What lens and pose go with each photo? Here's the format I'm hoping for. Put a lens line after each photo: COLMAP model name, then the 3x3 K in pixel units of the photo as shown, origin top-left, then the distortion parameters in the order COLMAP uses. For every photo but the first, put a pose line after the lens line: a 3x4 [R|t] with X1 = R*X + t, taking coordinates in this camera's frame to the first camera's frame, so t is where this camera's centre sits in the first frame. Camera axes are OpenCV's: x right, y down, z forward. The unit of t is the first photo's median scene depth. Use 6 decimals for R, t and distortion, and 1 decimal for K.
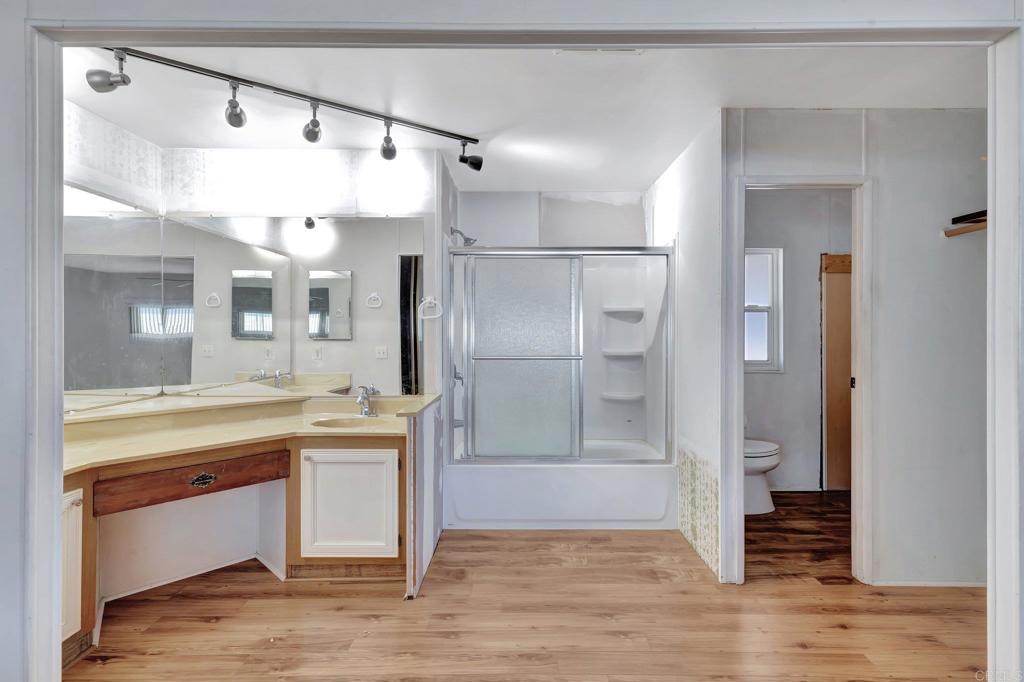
lens RADIAL K [[462.8, 0, 517.7], [0, 462.8, 333.4], [0, 0, 1]] dist [0.000469, 0.000609]
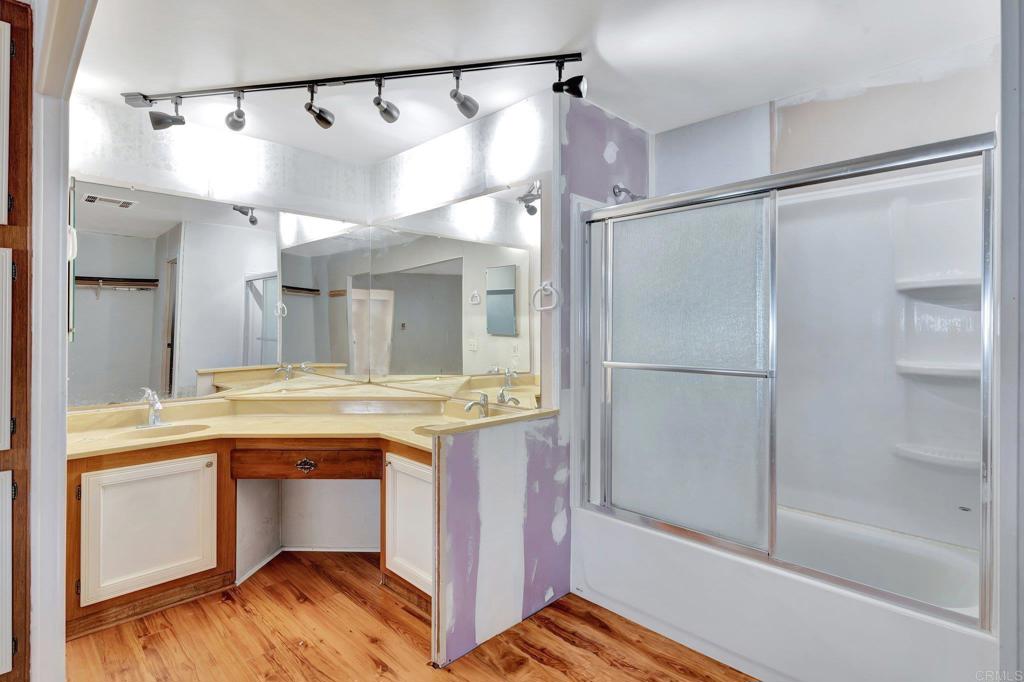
lens RADIAL K [[506.6, 0, 516.0], [0, 506.6, 327.6], [0, 0, 1]] dist [0.000256, 0.000237]
pose [[0.716342, 0.001326, -0.697748, 0.430962], [-0.004487, 0.999986, -0.002706, -0.001260], [0.697735, 0.005069, 0.716338, 0.438901]]
